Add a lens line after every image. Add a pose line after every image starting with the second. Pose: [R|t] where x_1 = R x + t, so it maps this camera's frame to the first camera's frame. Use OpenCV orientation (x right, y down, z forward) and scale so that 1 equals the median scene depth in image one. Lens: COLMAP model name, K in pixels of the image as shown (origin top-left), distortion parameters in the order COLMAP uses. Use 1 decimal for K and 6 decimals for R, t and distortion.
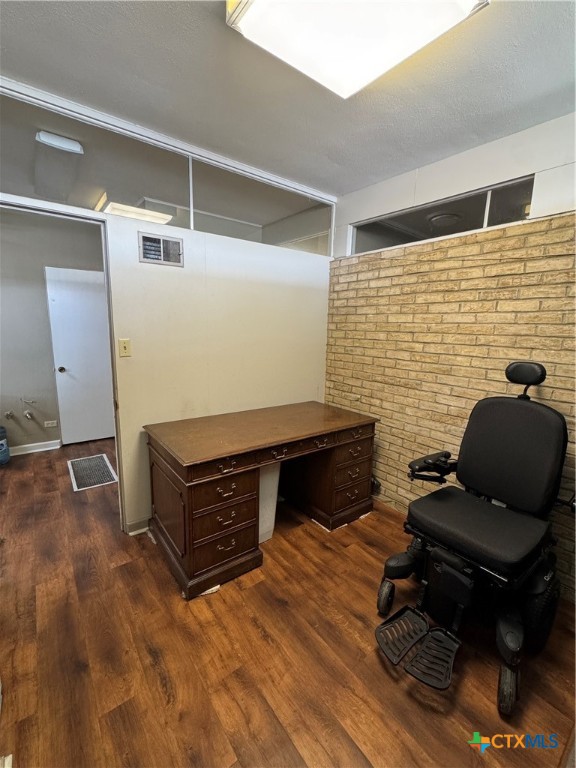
lens RADIAL K [[333.6, 0, 294.1], [0, 333.6, 384.8], [0, 0, 1]] dist [-0.003849, -0.000018]
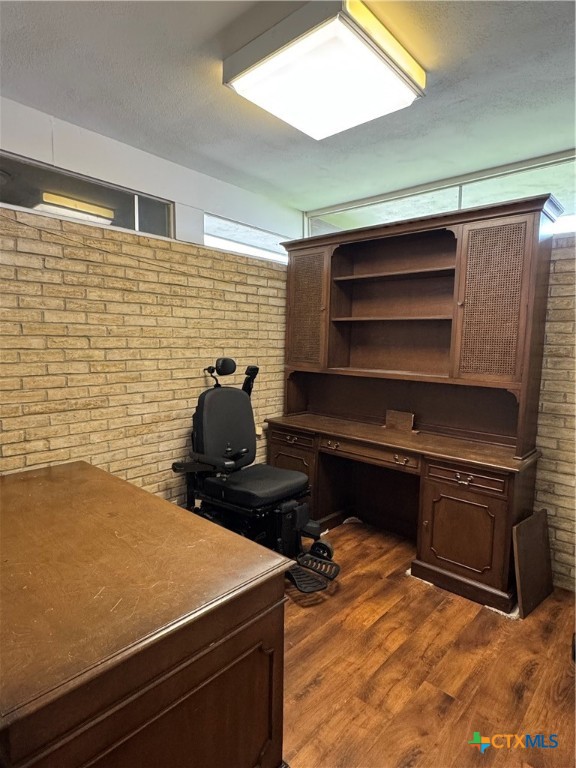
lens RADIAL K [[428.0, 0, 284.6], [0, 428.0, 384.1], [0, 0, 1]] dist [-0.002580, 0.001161]
pose [[-0.159509, -0.131359, 0.978418, -0.785816], [0.148375, 0.976659, 0.155312, -0.153162], [-0.975982, 0.169946, -0.136296, 0.799417]]
